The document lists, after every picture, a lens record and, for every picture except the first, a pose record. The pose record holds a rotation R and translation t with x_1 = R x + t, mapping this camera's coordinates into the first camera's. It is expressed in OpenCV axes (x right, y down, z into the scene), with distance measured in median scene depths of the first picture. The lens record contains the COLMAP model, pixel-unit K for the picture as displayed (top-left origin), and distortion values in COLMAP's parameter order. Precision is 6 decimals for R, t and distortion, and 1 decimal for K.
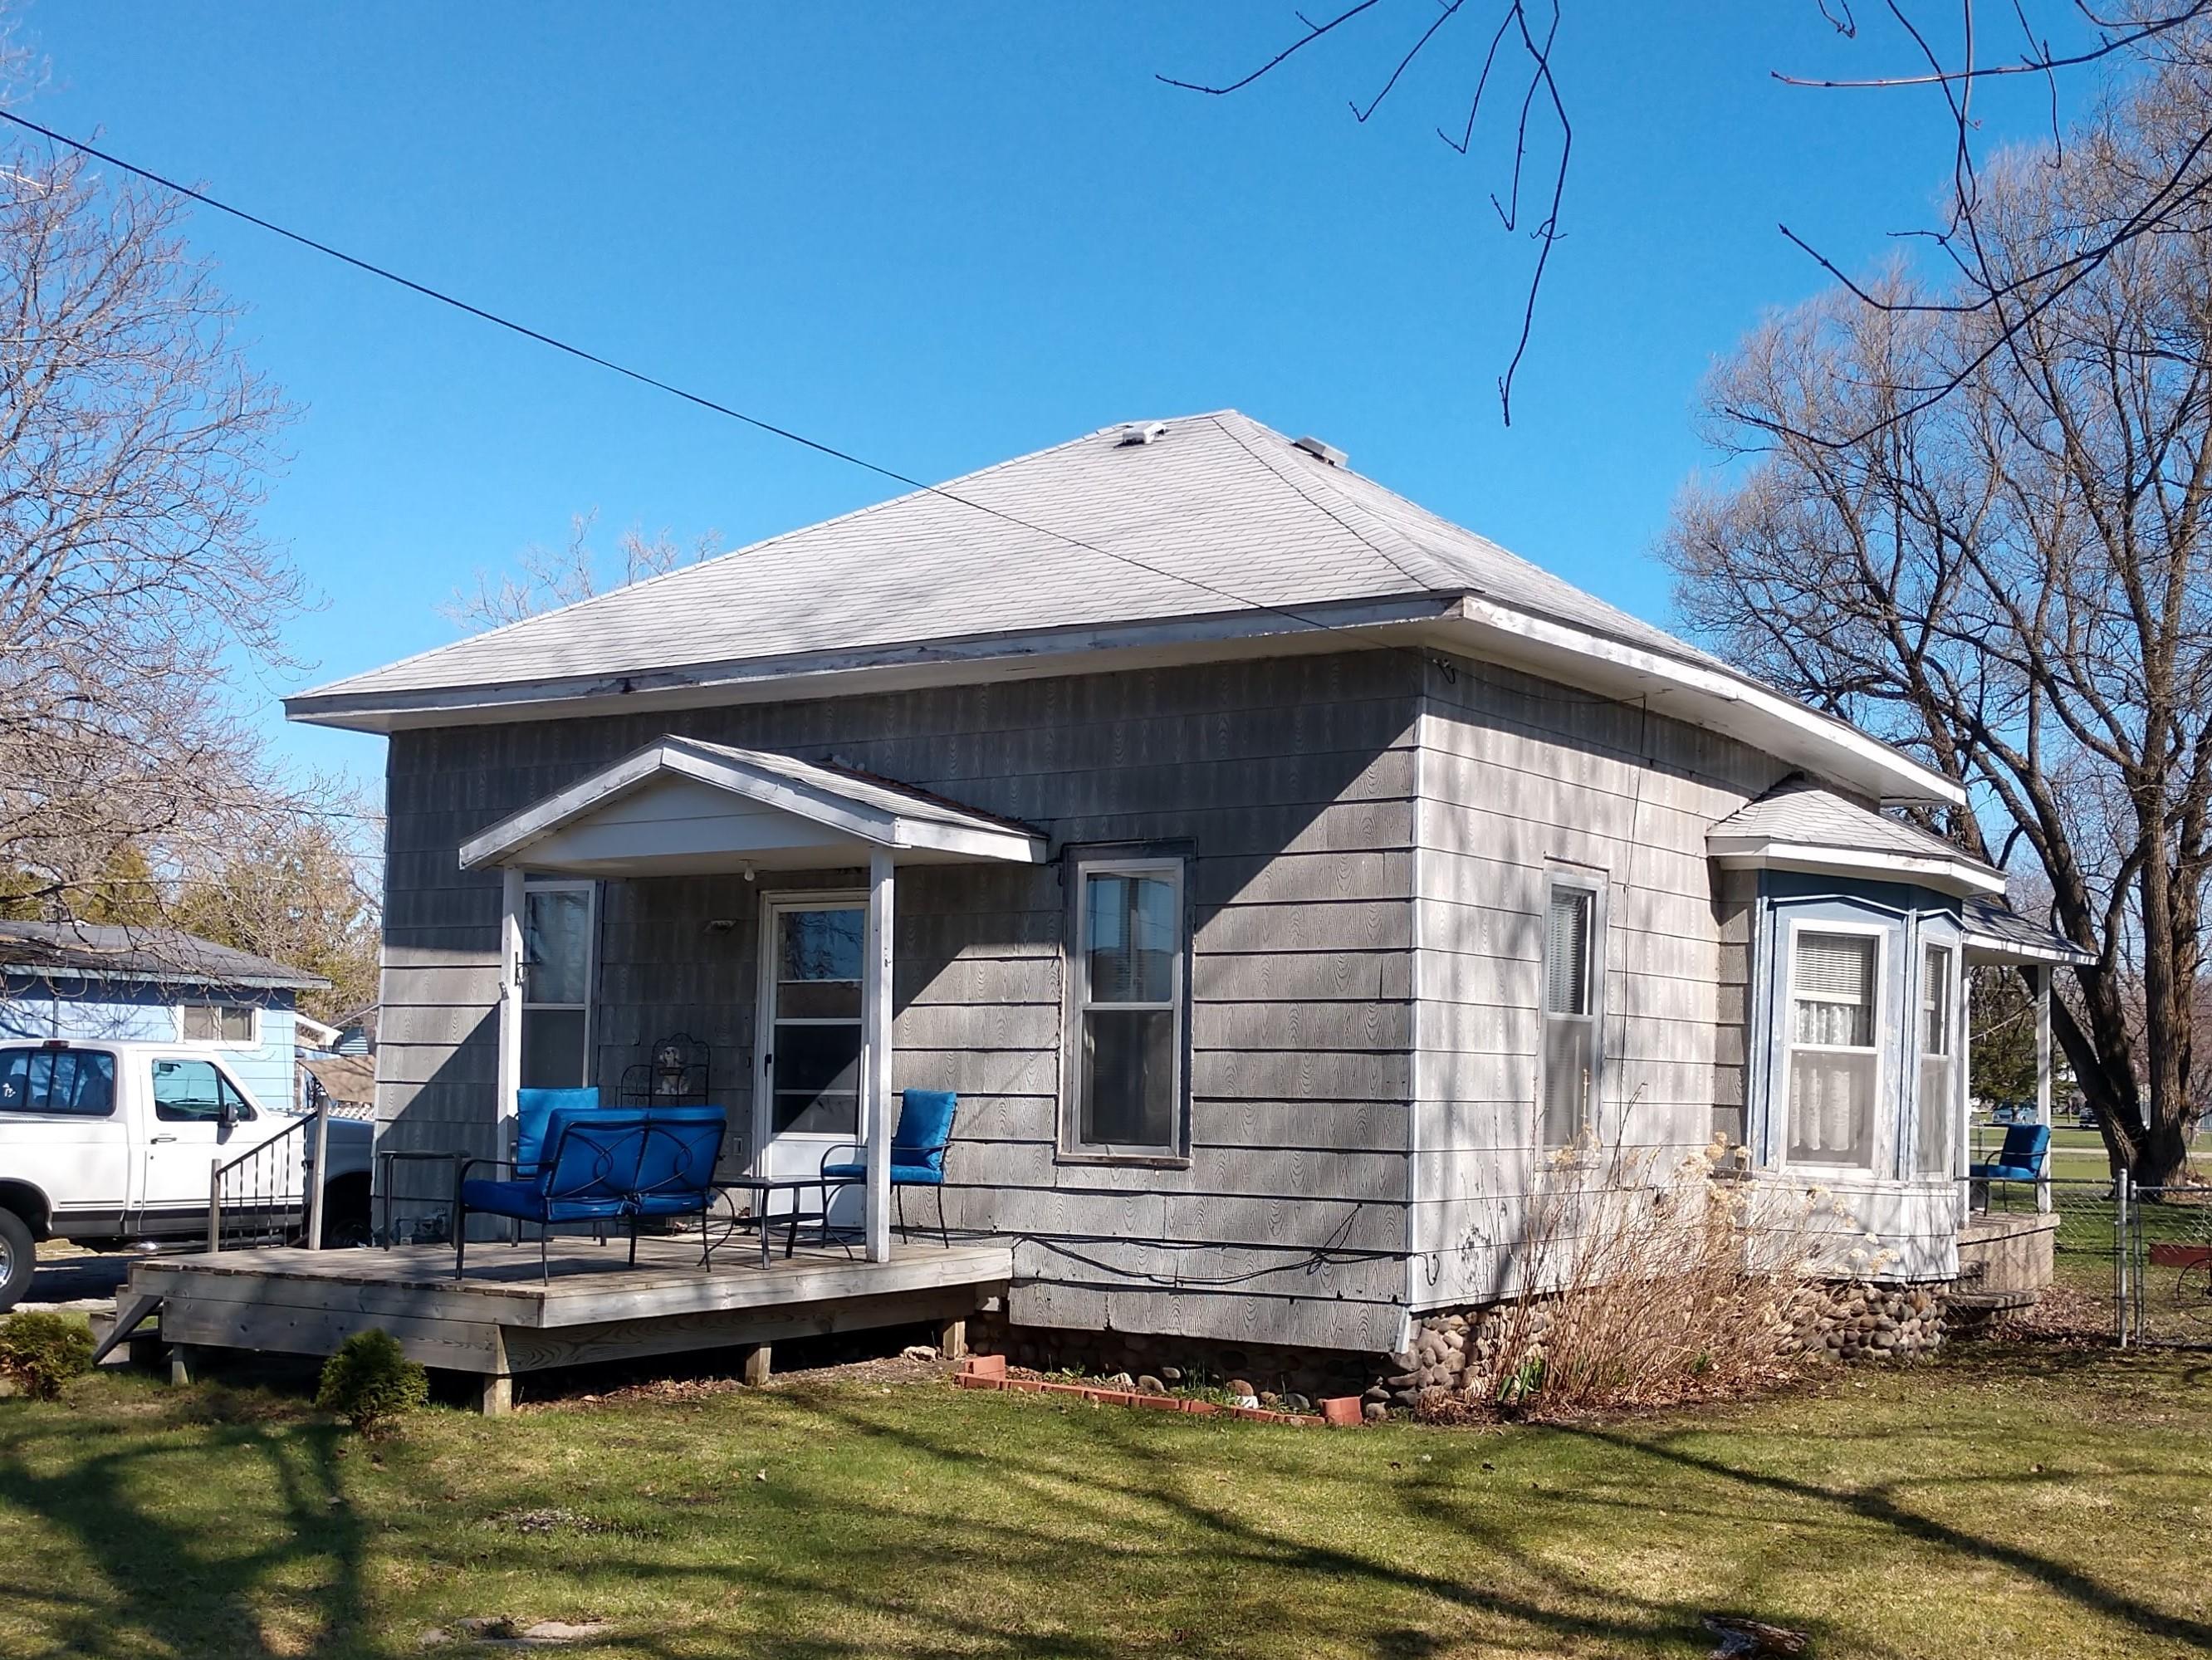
lens RADIAL K [[1666.7, 0, 1106.0], [0, 1666.7, 830.0], [0, 0, 1]] dist [0.003297, -0.036319]
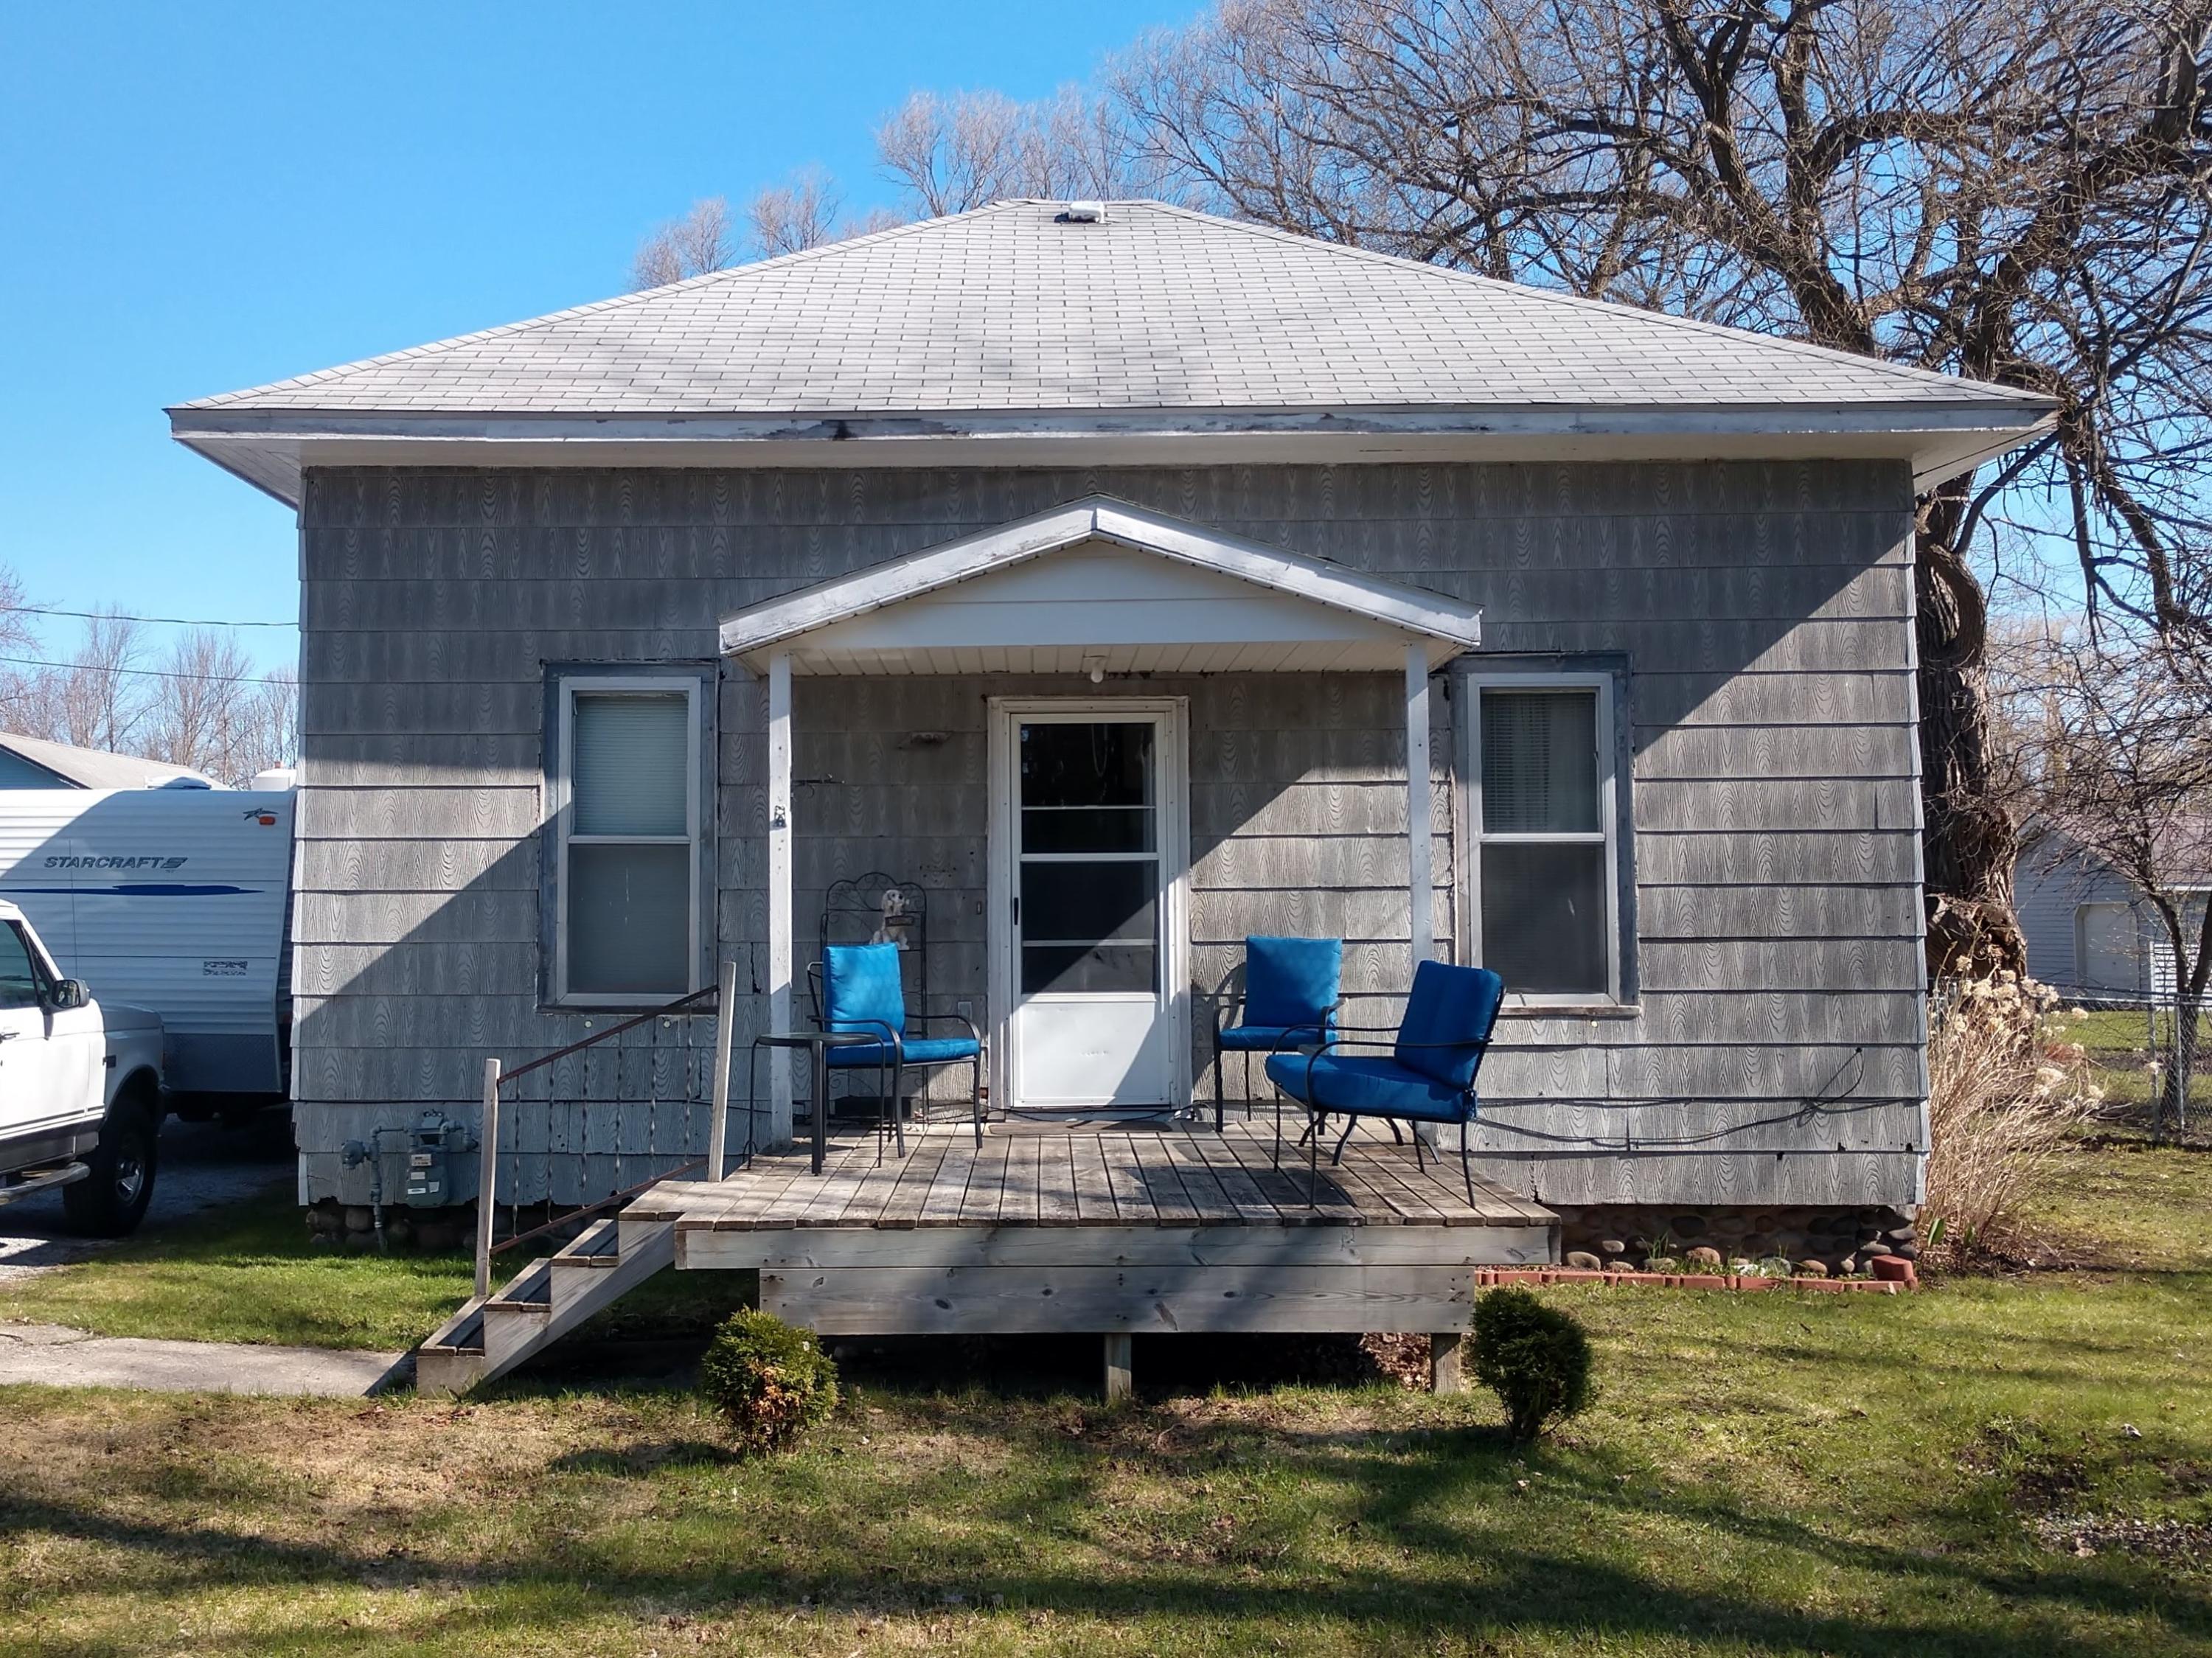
lens RADIAL K [[1709.1, 0, 1106.0], [0, 1709.1, 664.5], [0, 0, 1]] dist [0.004126, 0.007594]
pose [[0.926383, 0.037990, 0.374662, -0.553663], [-0.038271, 0.999245, -0.006695, 0.028645], [-0.374633, -0.008136, 0.927137, 0.243413]]
